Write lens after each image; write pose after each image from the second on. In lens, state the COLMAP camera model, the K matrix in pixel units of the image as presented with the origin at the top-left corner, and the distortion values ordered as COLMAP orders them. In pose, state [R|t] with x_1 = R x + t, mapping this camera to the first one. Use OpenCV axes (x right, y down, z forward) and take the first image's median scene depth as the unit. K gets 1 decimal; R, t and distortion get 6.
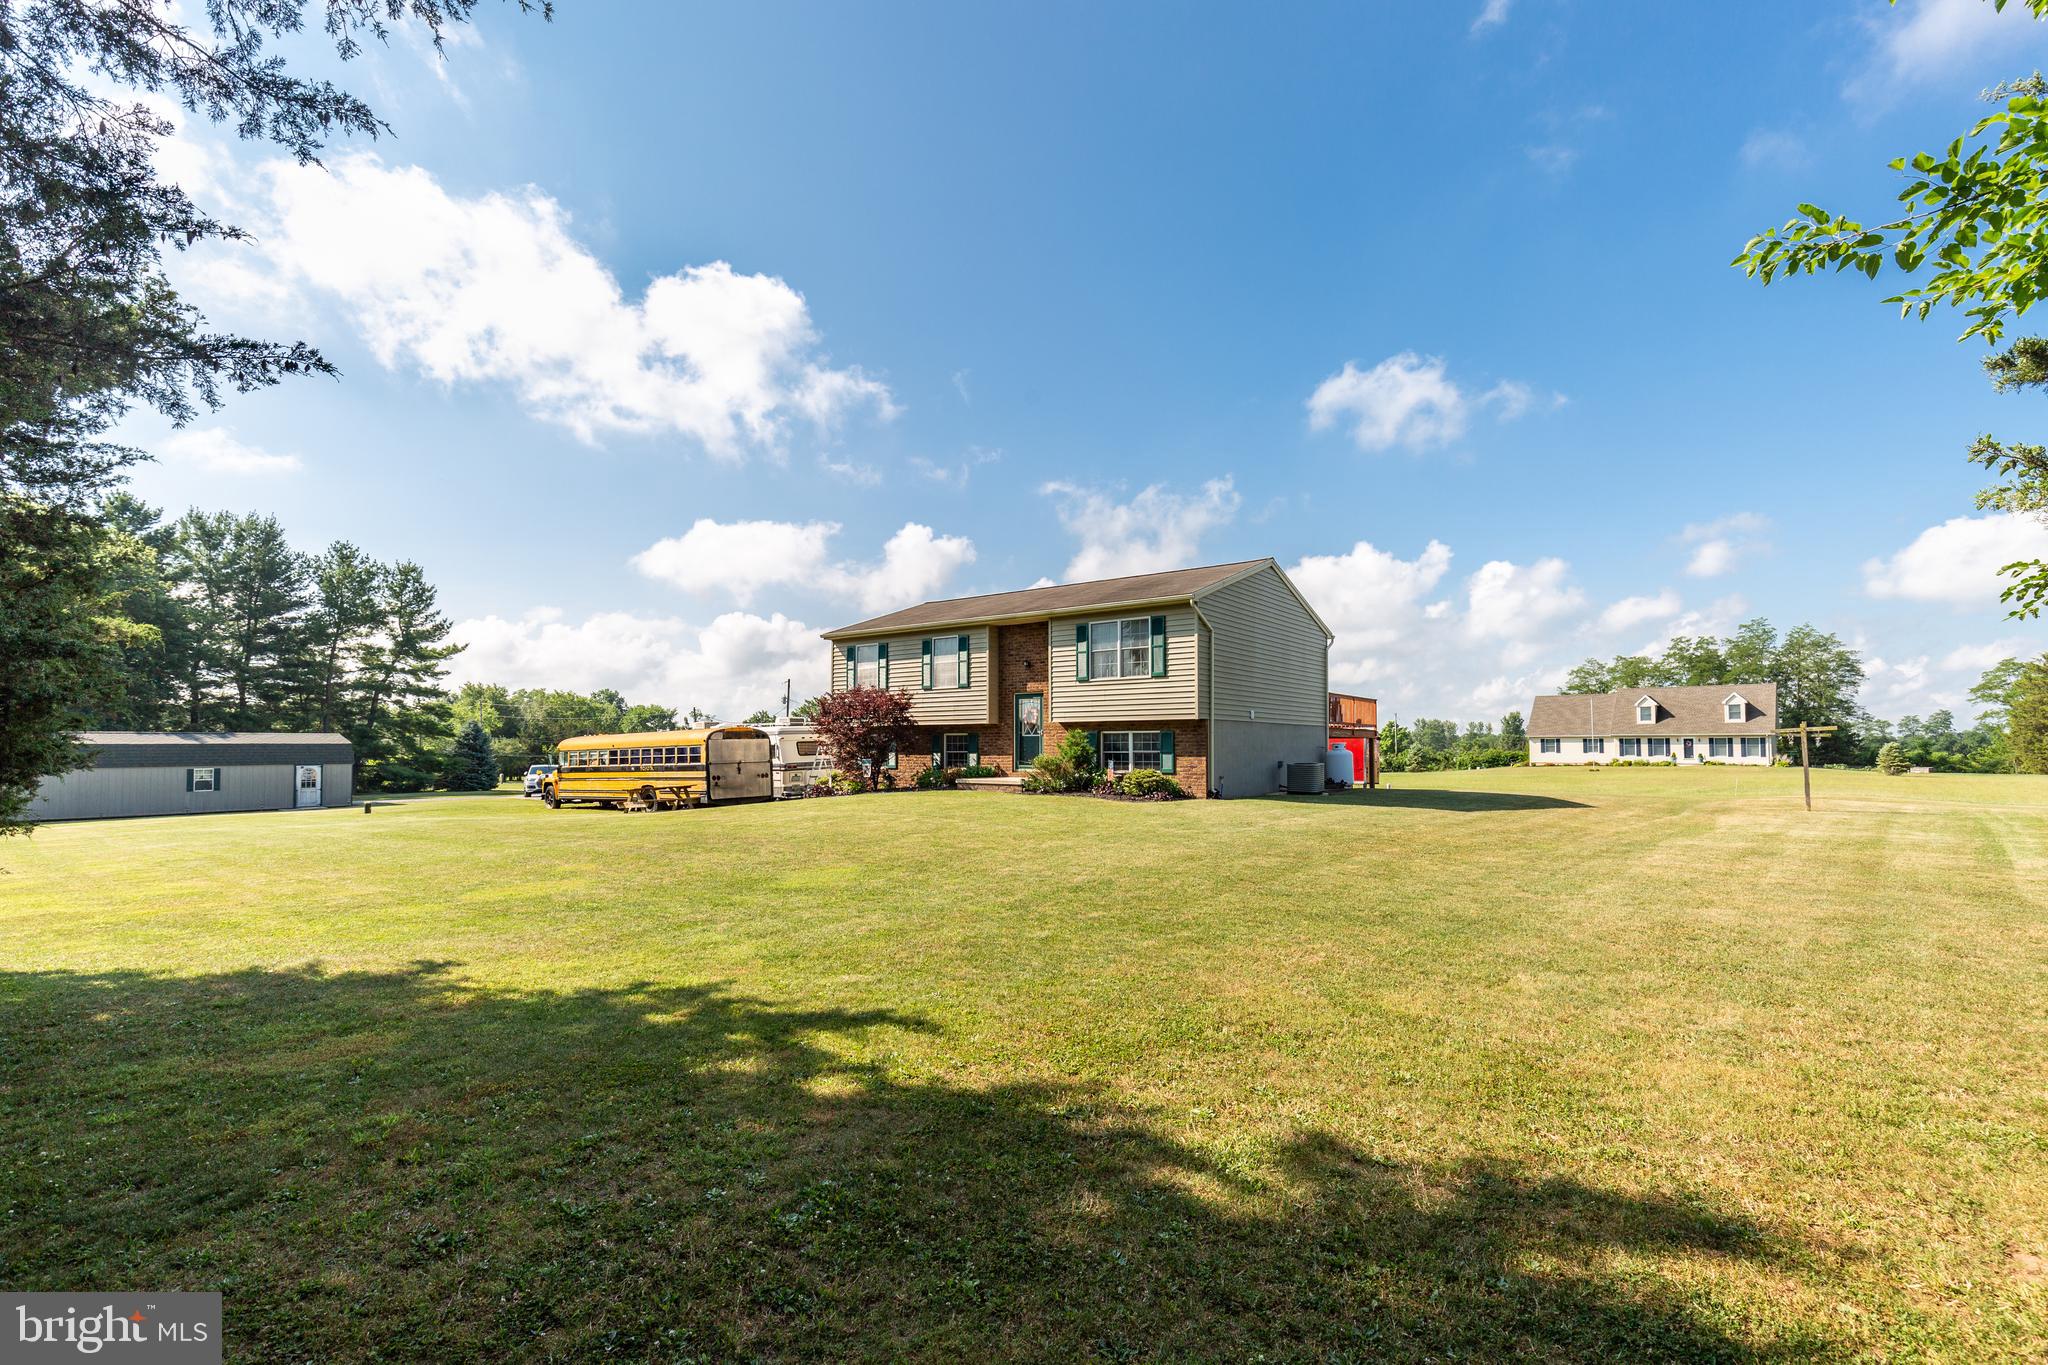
lens RADIAL K [[925.2, 0, 1023.4], [0, 925.2, 688.4], [0, 0, 1]] dist [0.011747, -0.003497]
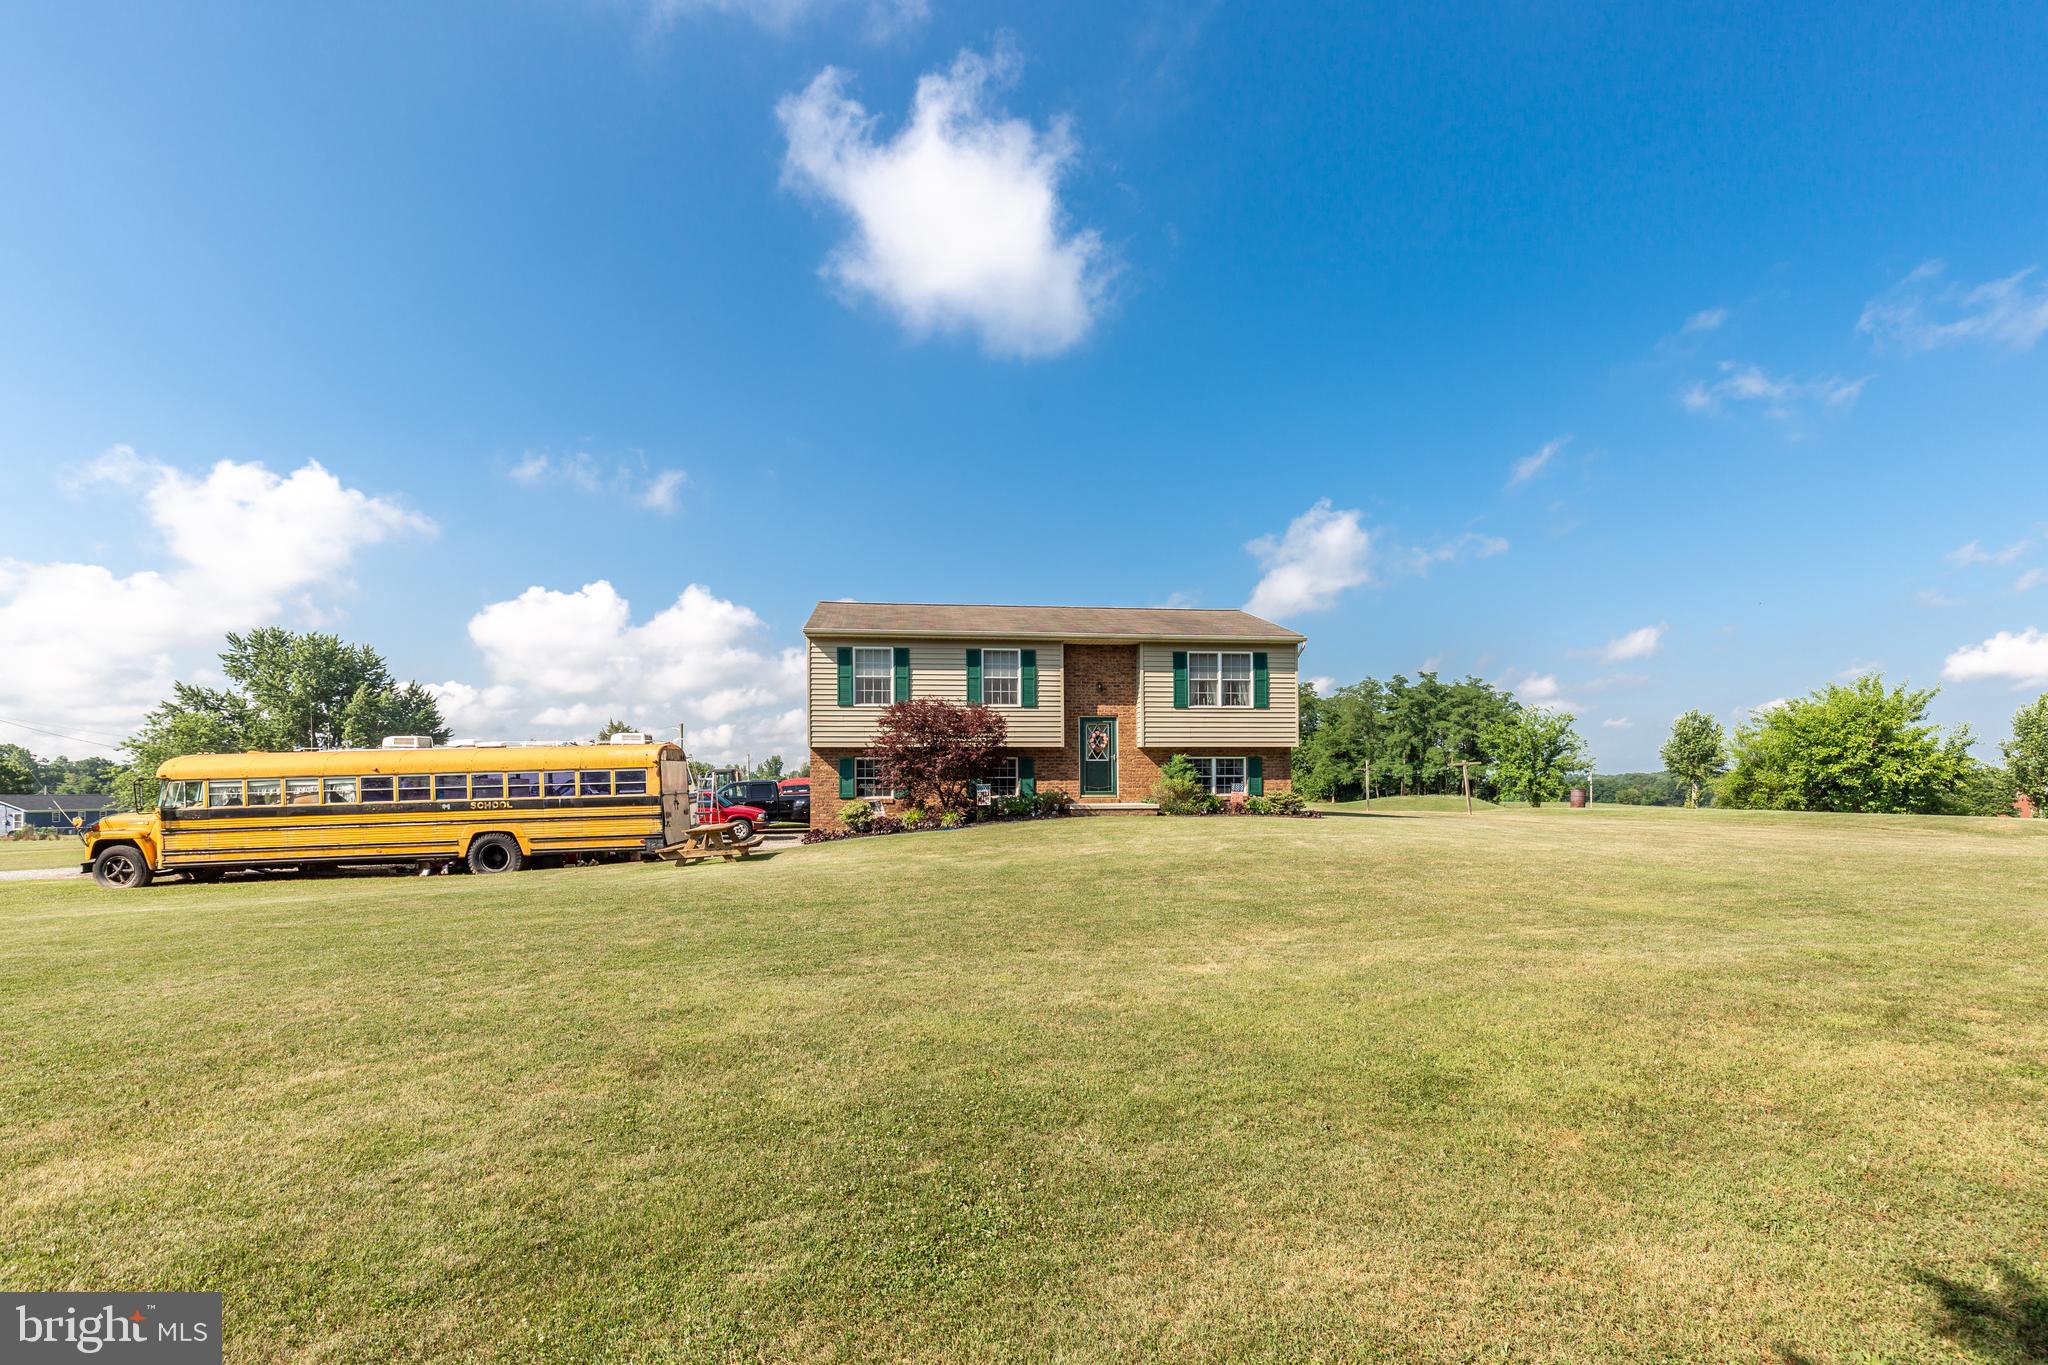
lens RADIAL K [[864.6, 0, 1051.5], [0, 864.6, 705.0], [0, 0, 1]] dist [0.003523, 0.000194]
pose [[0.716561, 0.060115, 0.694930, -0.655560], [-0.040065, 0.998182, -0.045036, 0.035642], [-0.696373, 0.004429, 0.717666, 0.375722]]
